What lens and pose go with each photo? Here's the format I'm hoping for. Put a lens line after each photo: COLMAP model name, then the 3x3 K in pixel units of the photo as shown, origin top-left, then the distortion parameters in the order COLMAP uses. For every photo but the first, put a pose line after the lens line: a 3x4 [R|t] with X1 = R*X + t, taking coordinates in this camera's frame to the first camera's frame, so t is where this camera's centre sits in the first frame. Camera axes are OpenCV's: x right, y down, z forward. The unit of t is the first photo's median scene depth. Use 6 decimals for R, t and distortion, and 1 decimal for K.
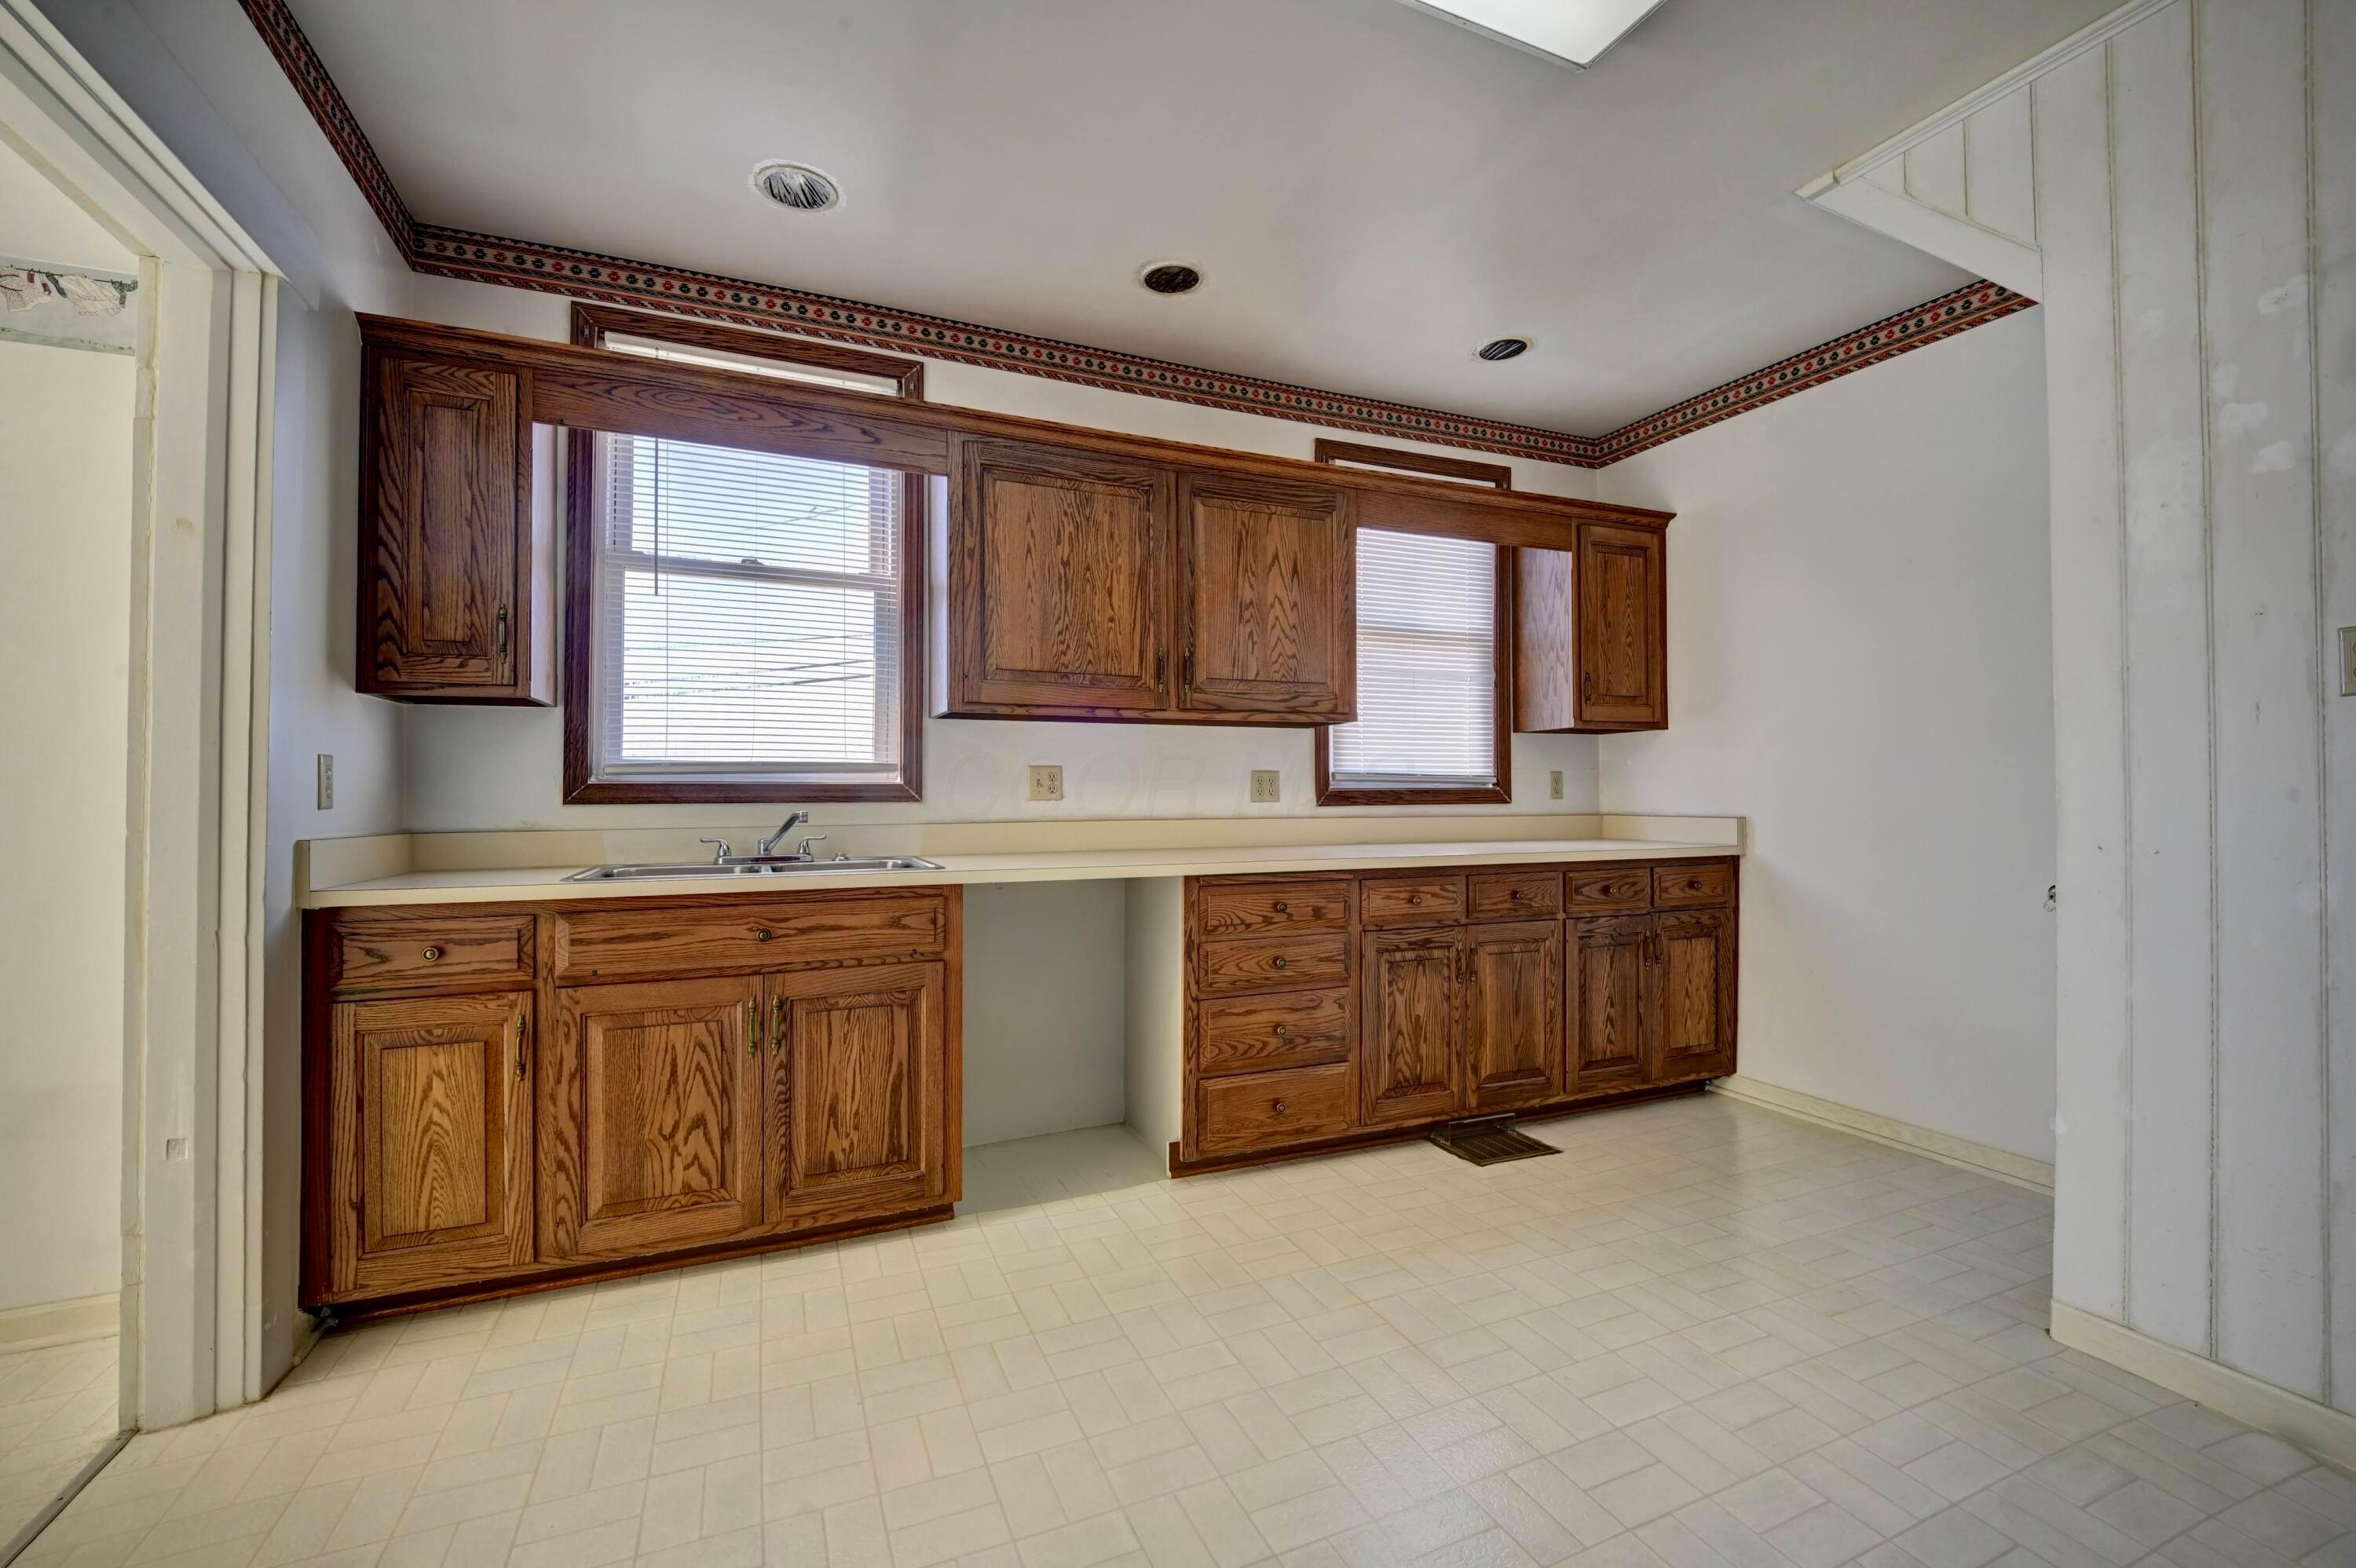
lens RADIAL K [[1023.6, 0, 1230.5], [0, 1023.6, 778.5], [0, 0, 1]] dist [0.019526, -0.014824]
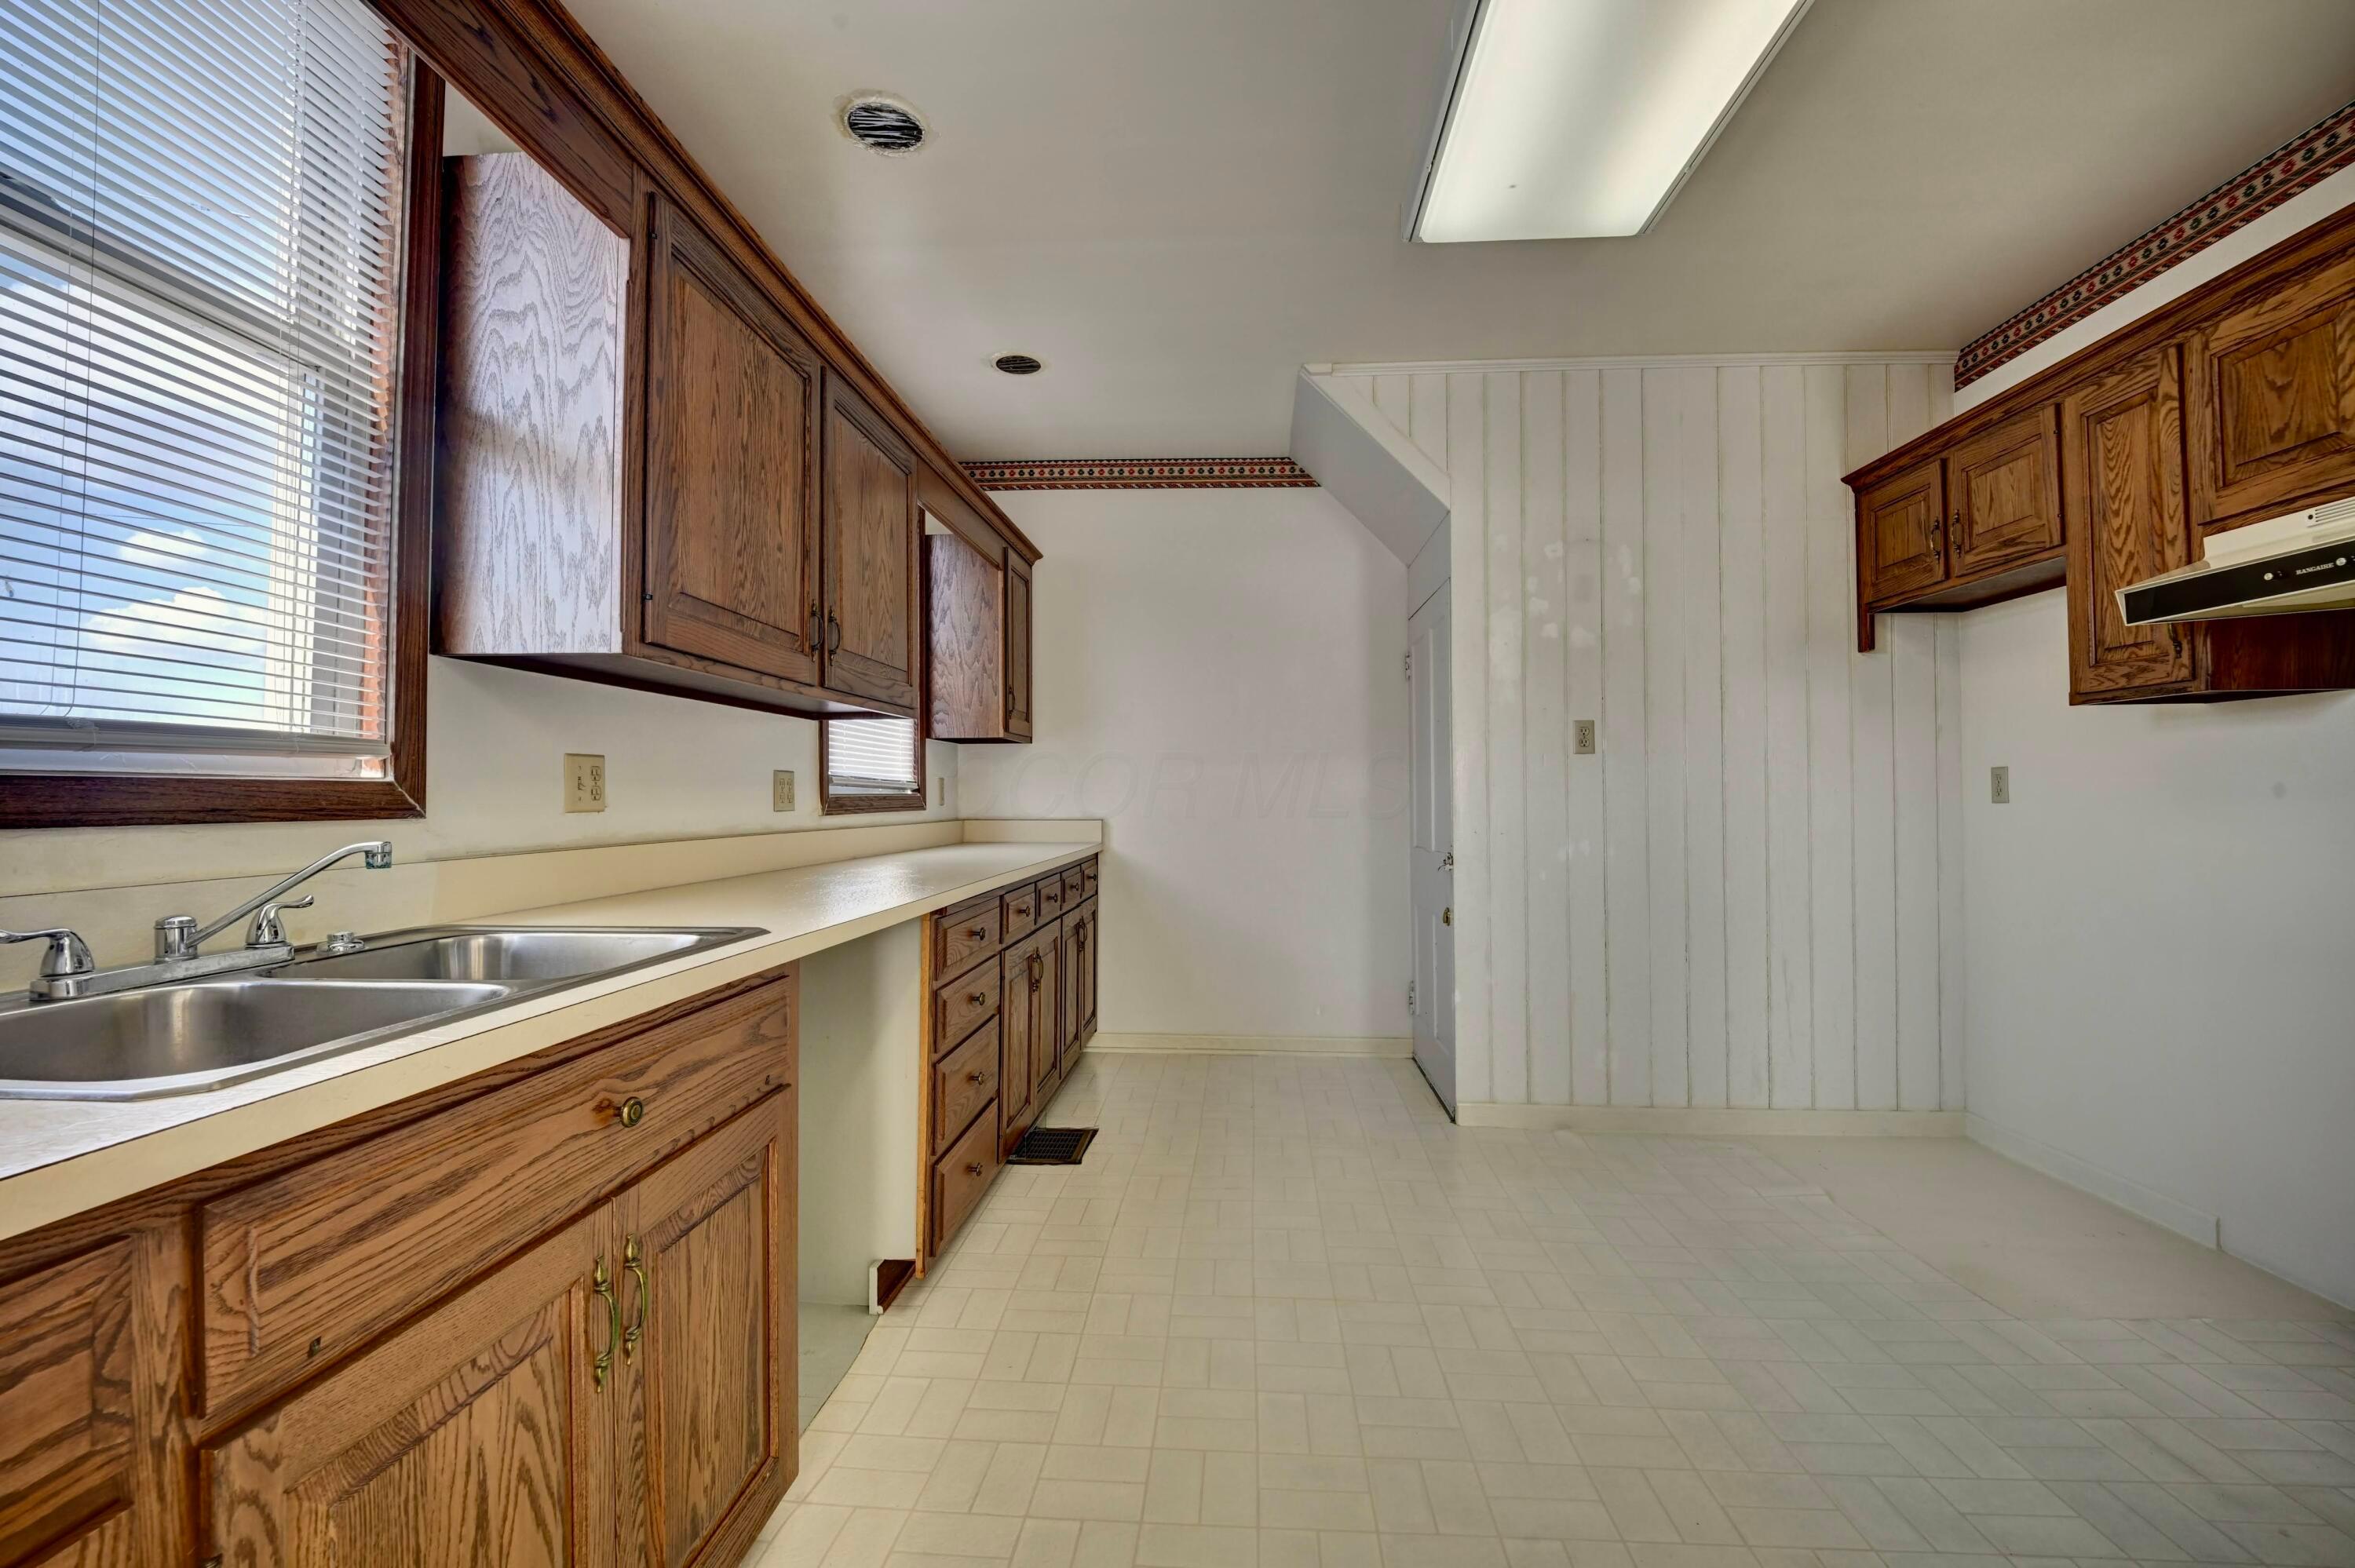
lens RADIAL K [[975.0, 0, 1177.5], [0, 975.0, 784.0], [0, 0, 1]] dist [0.000310, -0.012456]
pose [[0.460676, 0.015526, 0.887432, -0.582961], [-0.015275, 0.999838, -0.009563, 0.005702], [-0.887437, -0.009150, 0.460839, 0.468612]]
